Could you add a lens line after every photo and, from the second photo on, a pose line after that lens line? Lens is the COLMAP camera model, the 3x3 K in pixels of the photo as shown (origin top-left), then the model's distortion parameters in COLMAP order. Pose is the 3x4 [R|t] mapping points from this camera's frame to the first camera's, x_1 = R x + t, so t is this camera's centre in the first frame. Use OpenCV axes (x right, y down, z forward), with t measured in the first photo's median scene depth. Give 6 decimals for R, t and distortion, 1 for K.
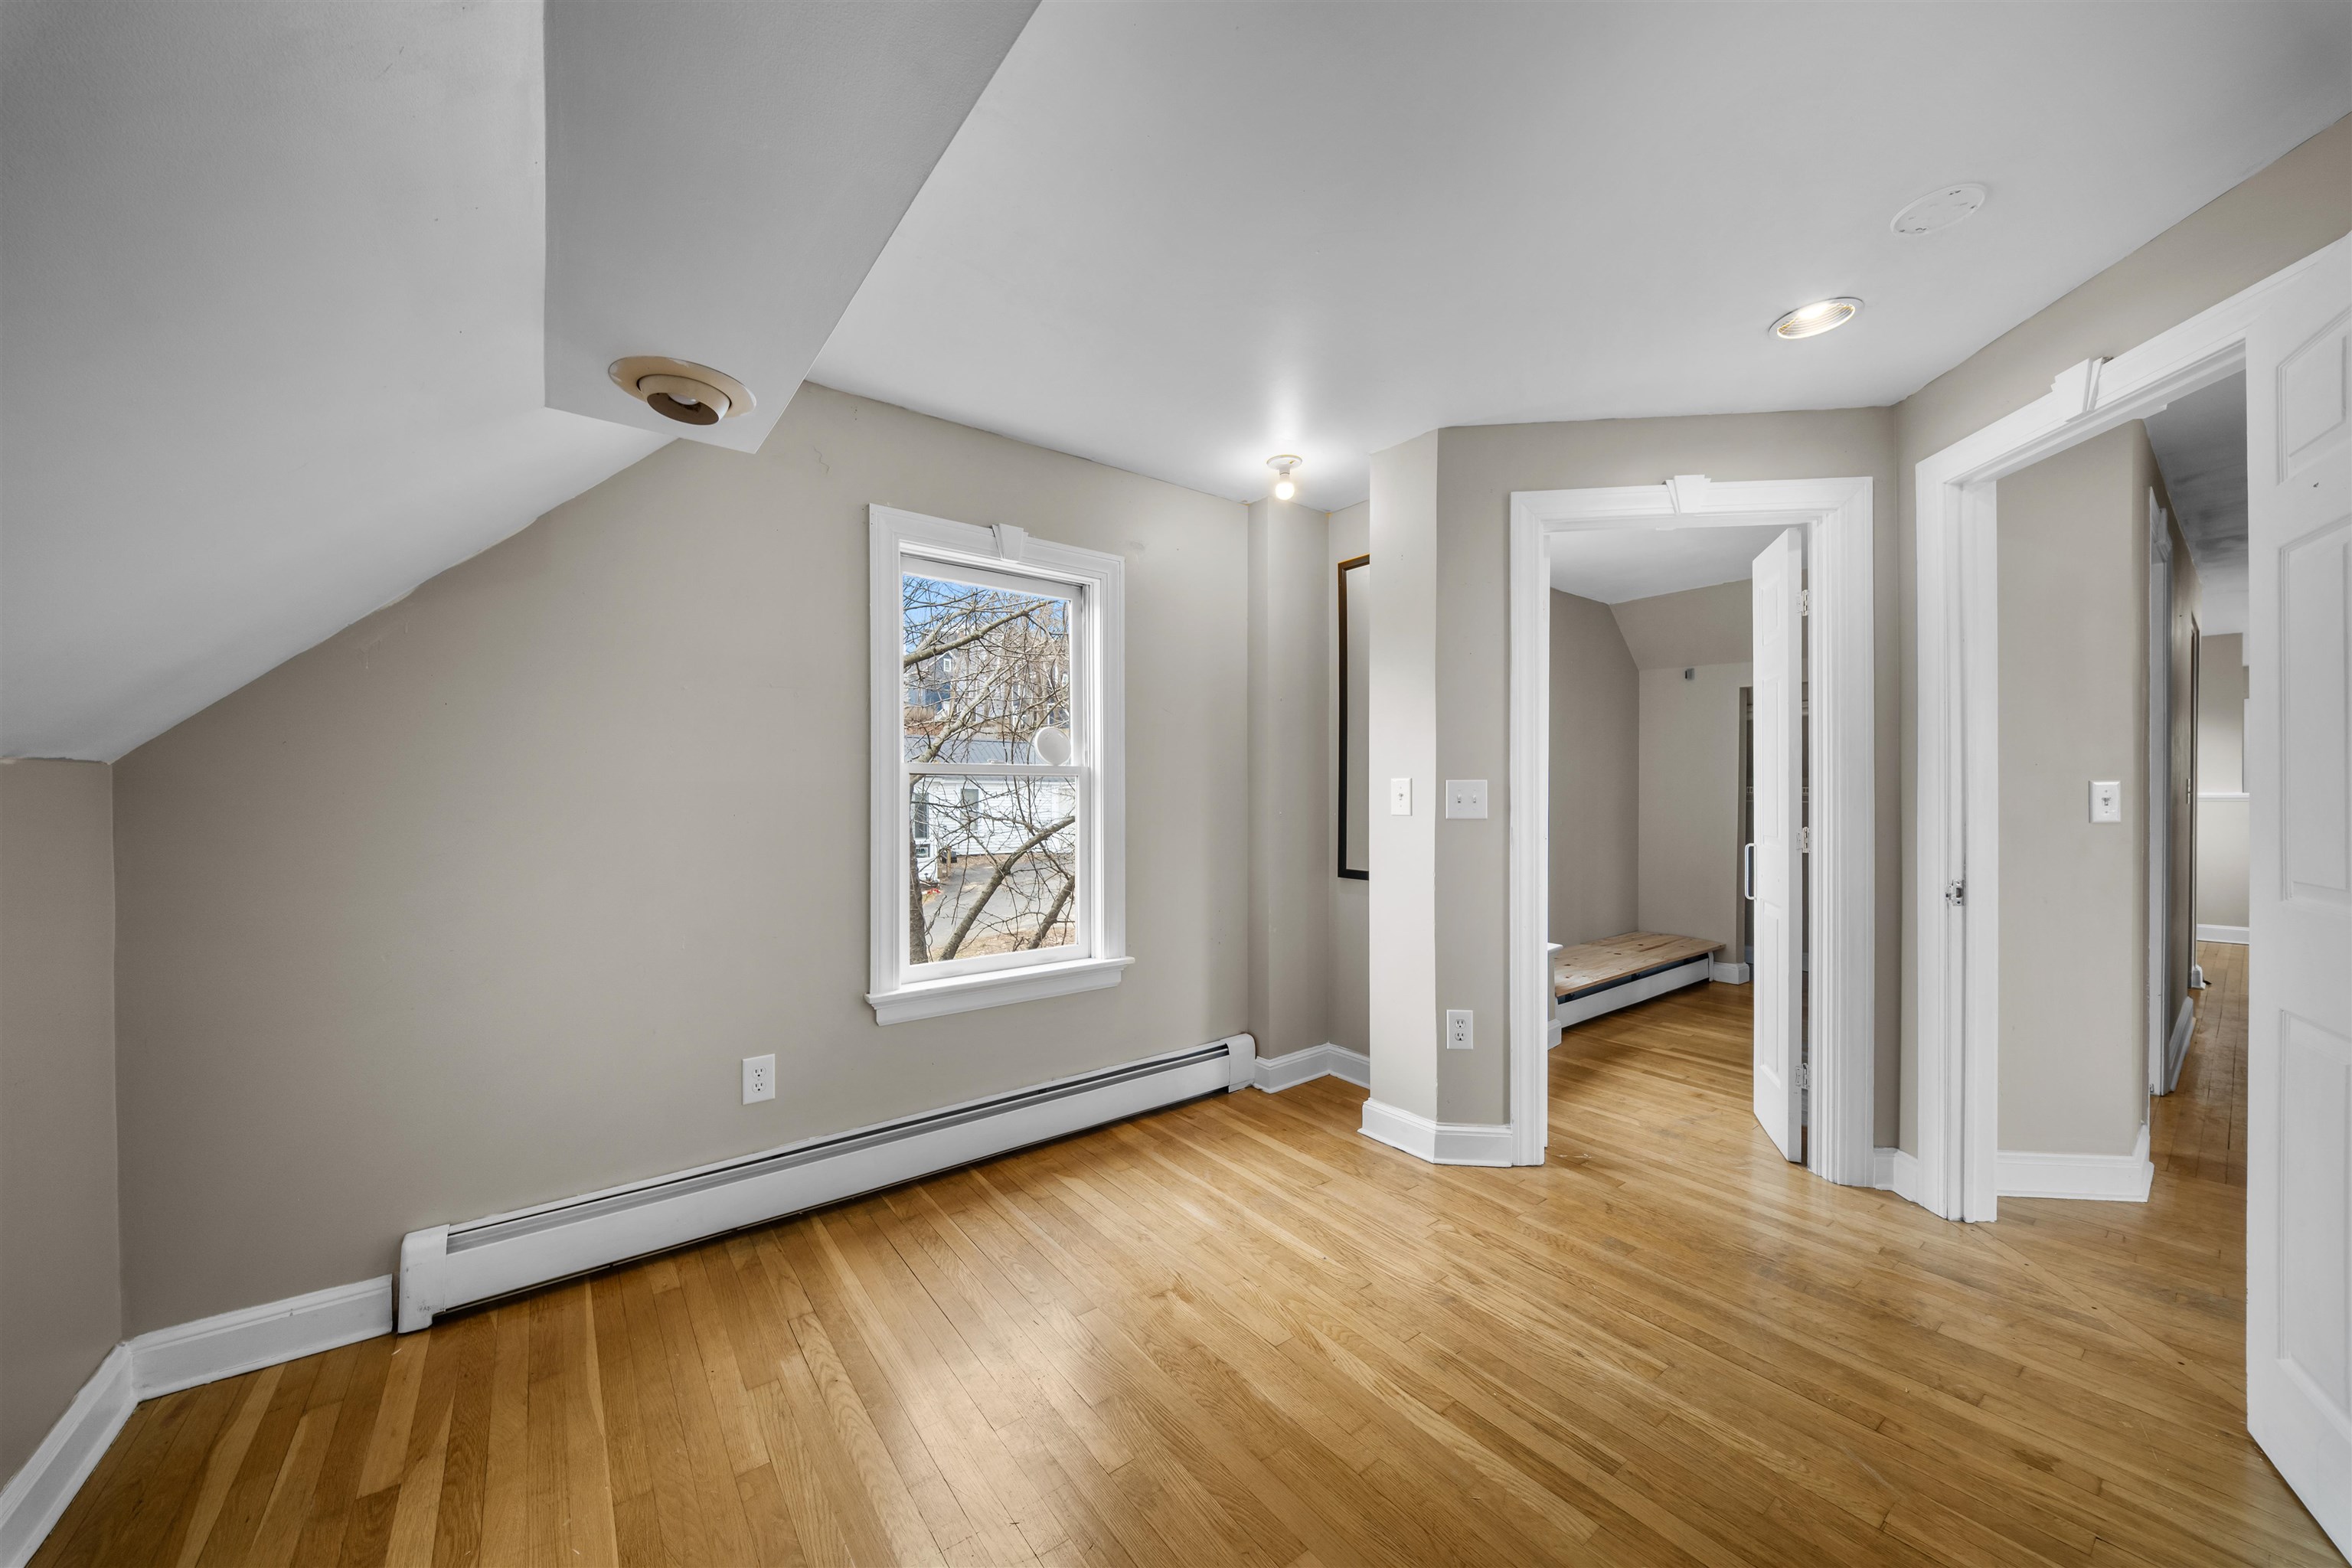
lens RADIAL K [[858.0, 0, 1255.0], [0, 858.0, 789.5], [0, 0, 1]] dist [0.018807, -0.008739]
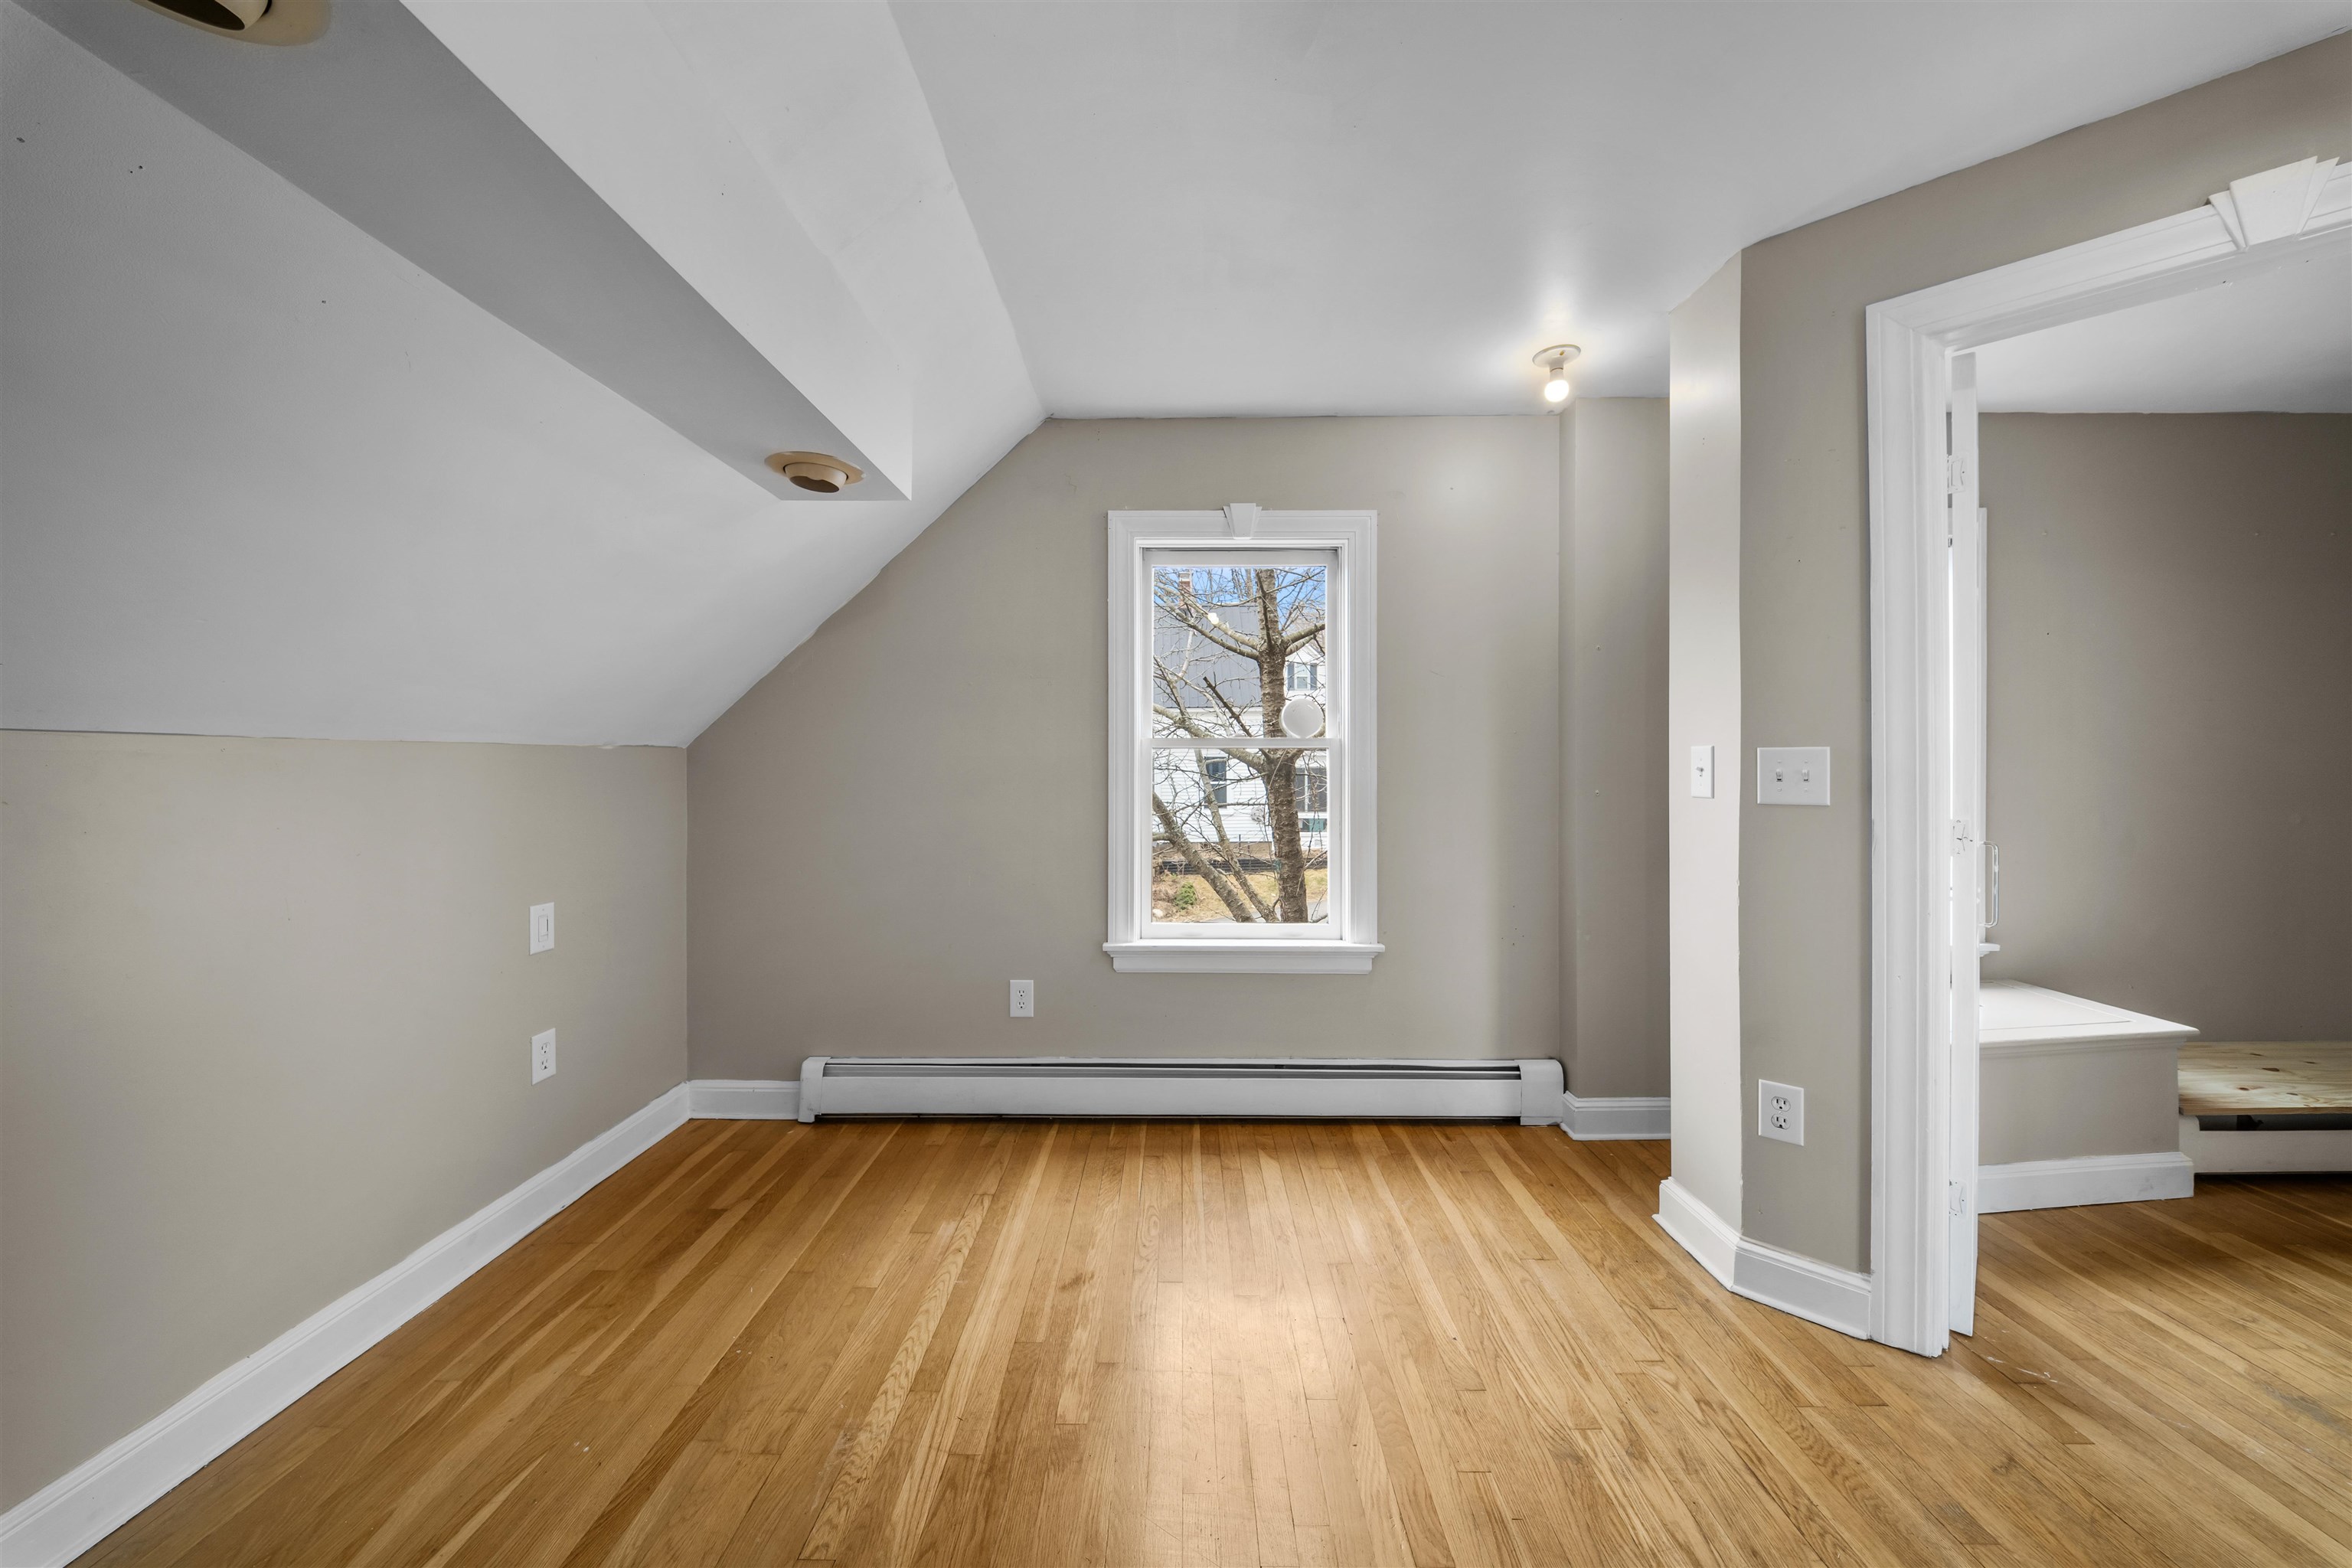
lens RADIAL K [[887.5, 0, 1175.7], [0, 887.5, 760.1], [0, 0, 1]] dist [0.020245, -0.011487]
pose [[0.766229, -0.002228, -0.642564, 0.334094], [-0.001657, 0.999984, -0.005443, 0.003576], [0.642565, 0.005236, 0.766213, 0.145414]]
